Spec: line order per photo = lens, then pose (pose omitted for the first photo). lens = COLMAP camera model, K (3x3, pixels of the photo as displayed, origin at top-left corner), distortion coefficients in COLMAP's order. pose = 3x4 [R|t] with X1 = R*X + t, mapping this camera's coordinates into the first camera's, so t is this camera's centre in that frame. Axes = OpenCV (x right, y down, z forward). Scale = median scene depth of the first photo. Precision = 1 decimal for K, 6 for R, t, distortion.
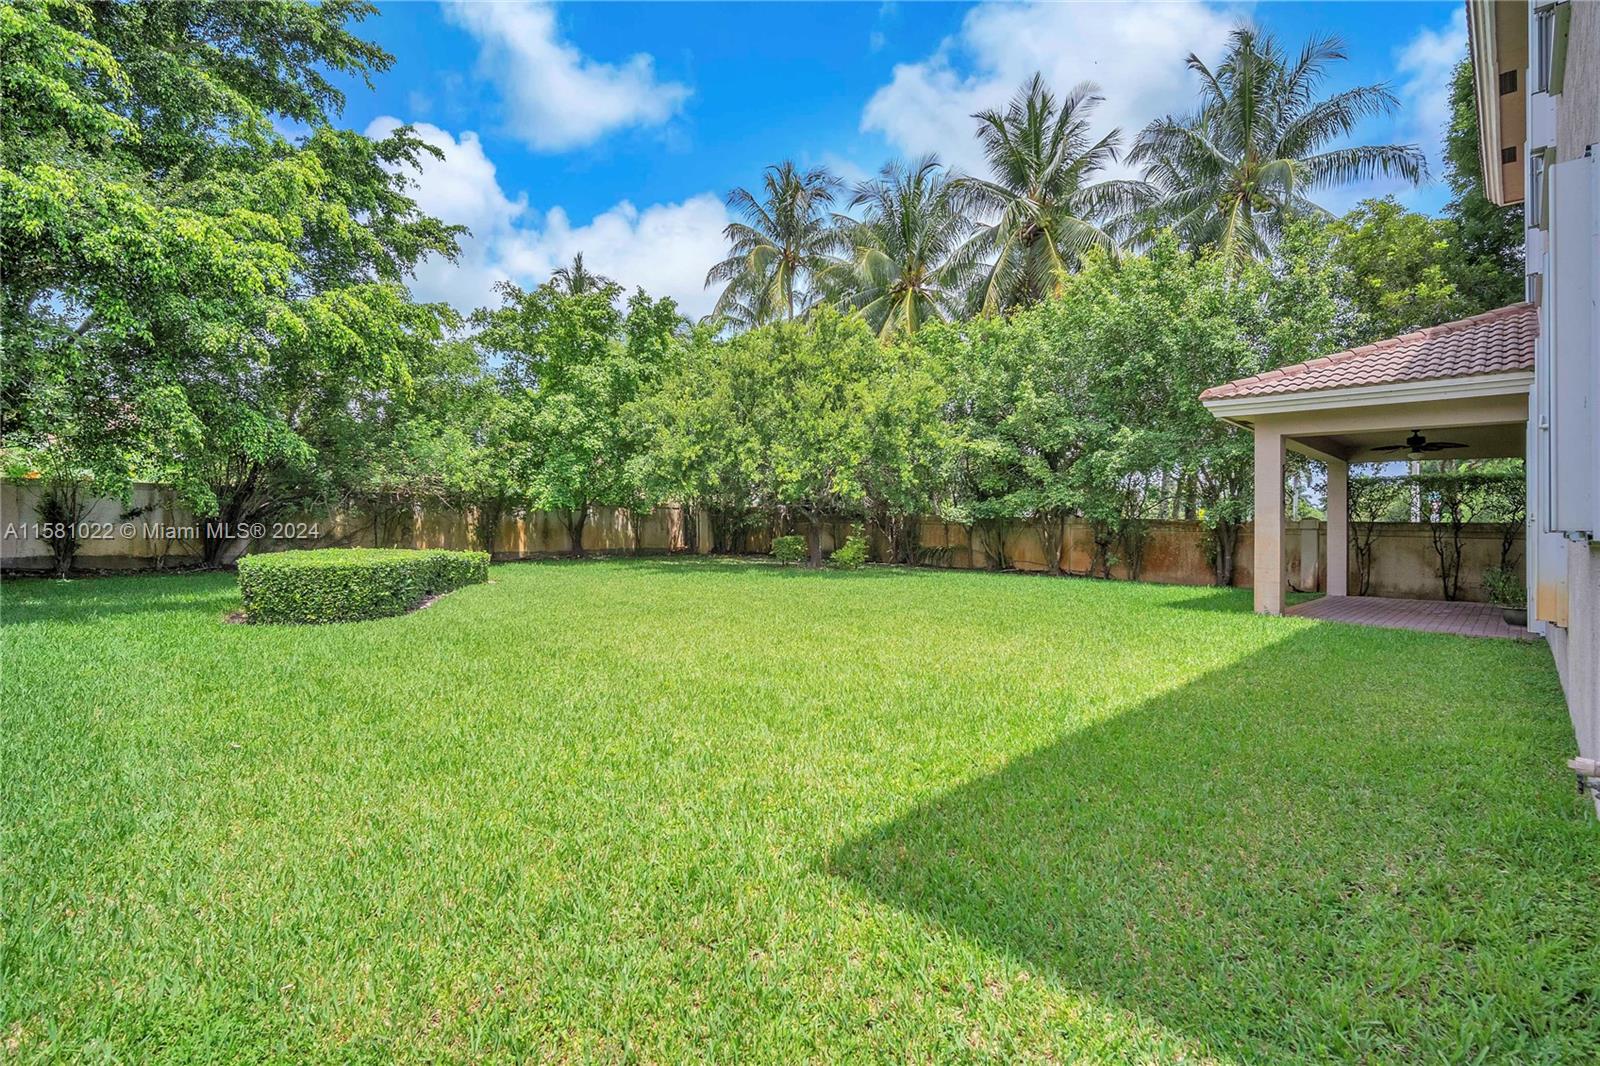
lens RADIAL K [[716.6, 0, 800.0], [0, 716.6, 529.7], [0, 0, 1]] dist [-0.010041, 0.000415]
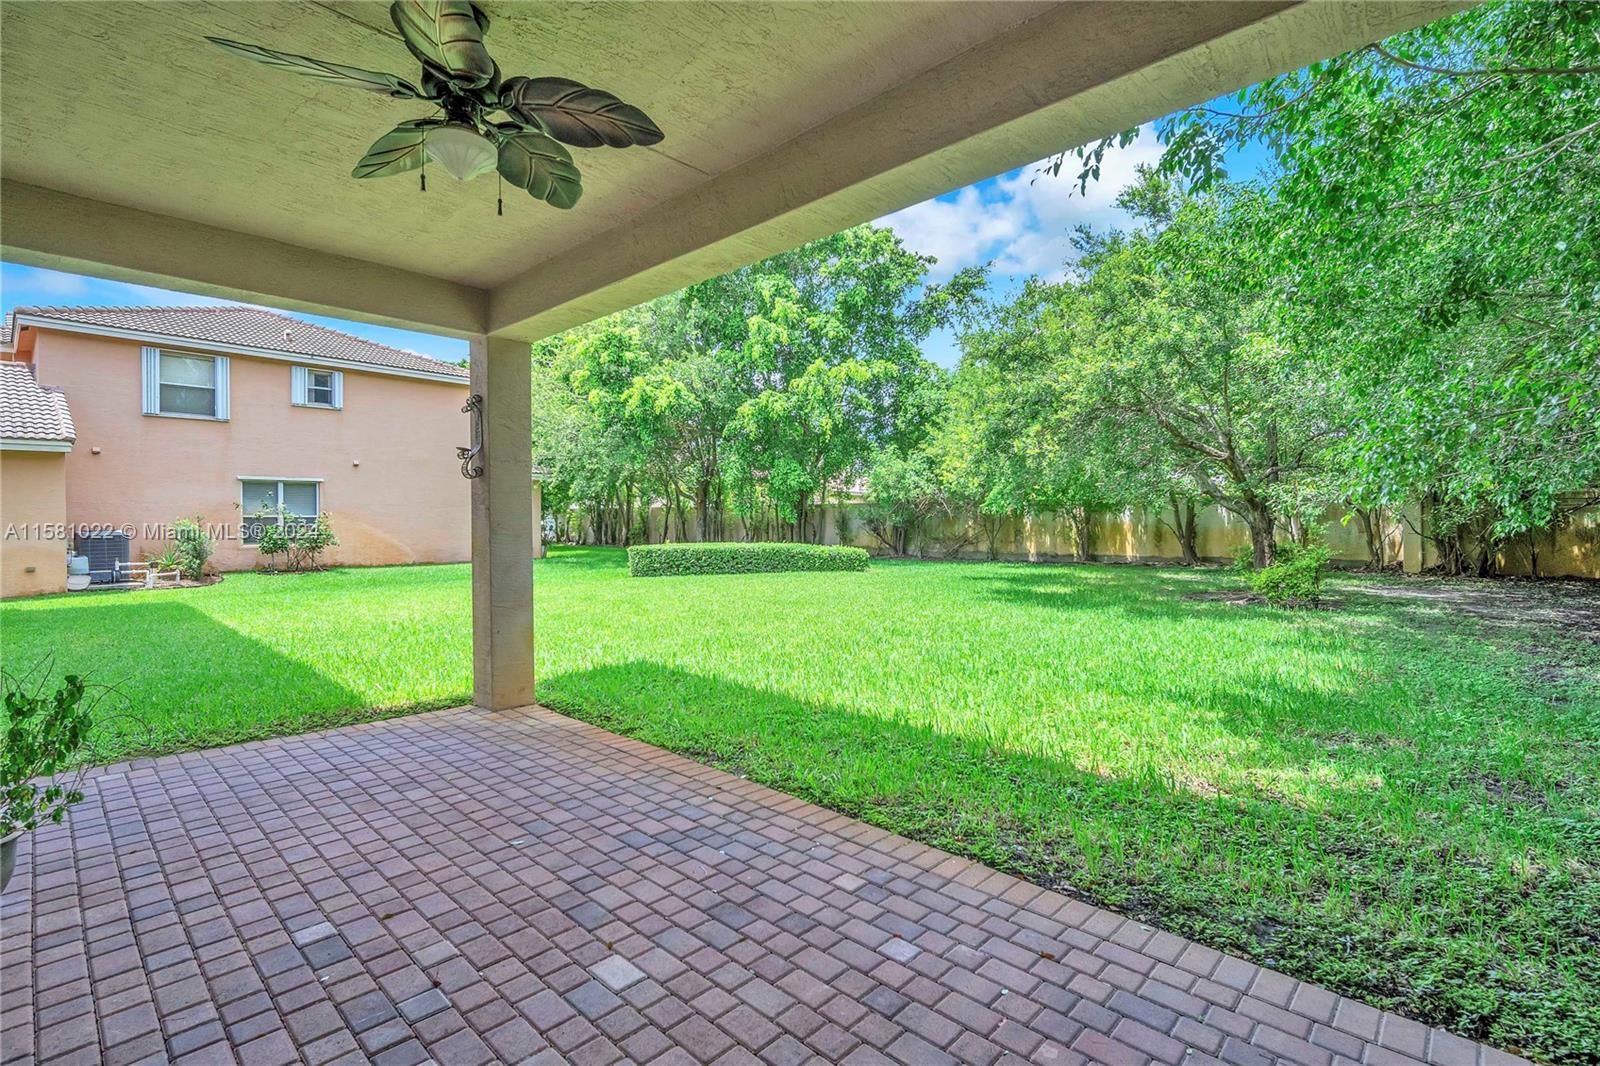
lens RADIAL K [[716.6, 0, 800.2], [0, 716.6, 531.5], [0, 0, 1]] dist [-0.010041, 0.000415]
pose [[0.031712, 0.003845, -0.999490, 0.524647], [-0.000271, 0.999993, 0.003838, -0.003578], [0.999497, 0.000149, 0.031713, 0.543634]]
